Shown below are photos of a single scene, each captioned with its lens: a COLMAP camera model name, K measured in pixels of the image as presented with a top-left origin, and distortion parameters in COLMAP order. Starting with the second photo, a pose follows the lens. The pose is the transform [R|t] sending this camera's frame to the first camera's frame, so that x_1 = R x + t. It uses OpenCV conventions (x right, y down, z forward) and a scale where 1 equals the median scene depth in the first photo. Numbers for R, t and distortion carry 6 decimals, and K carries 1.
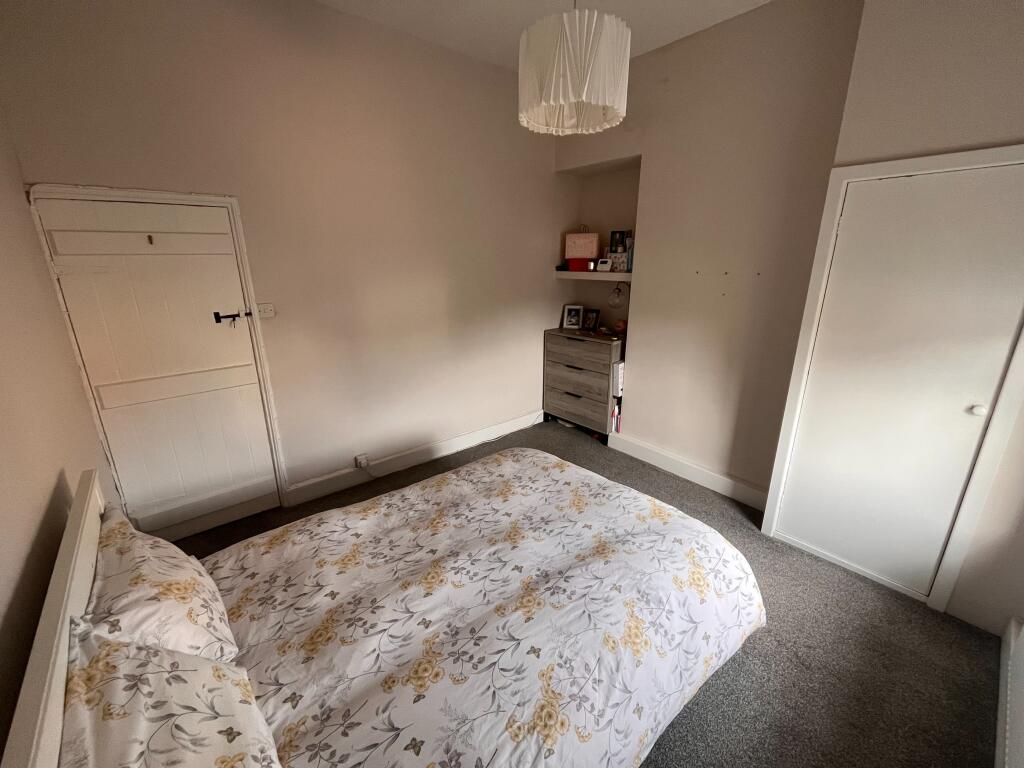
lens RADIAL K [[418.1, 0, 512.0], [0, 418.1, 384.0], [0, 0, 1]] dist [-0.002773, -0.000072]
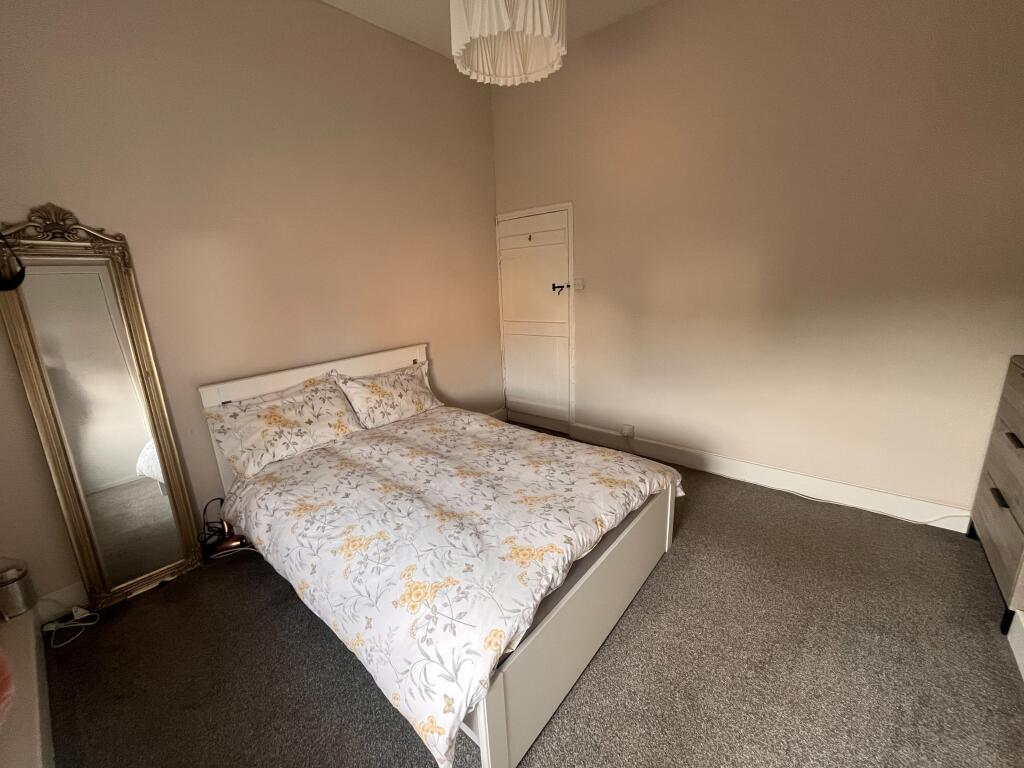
lens RADIAL K [[418.1, 0, 512.0], [0, 418.1, 384.0], [0, 0, 1]] dist [-0.002773, -0.000072]
pose [[0.172779, 0.237536, -0.955889, 1.056743], [-0.248362, 0.949632, 0.191089, -0.111397], [0.953134, 0.204390, 0.223072, 0.829102]]
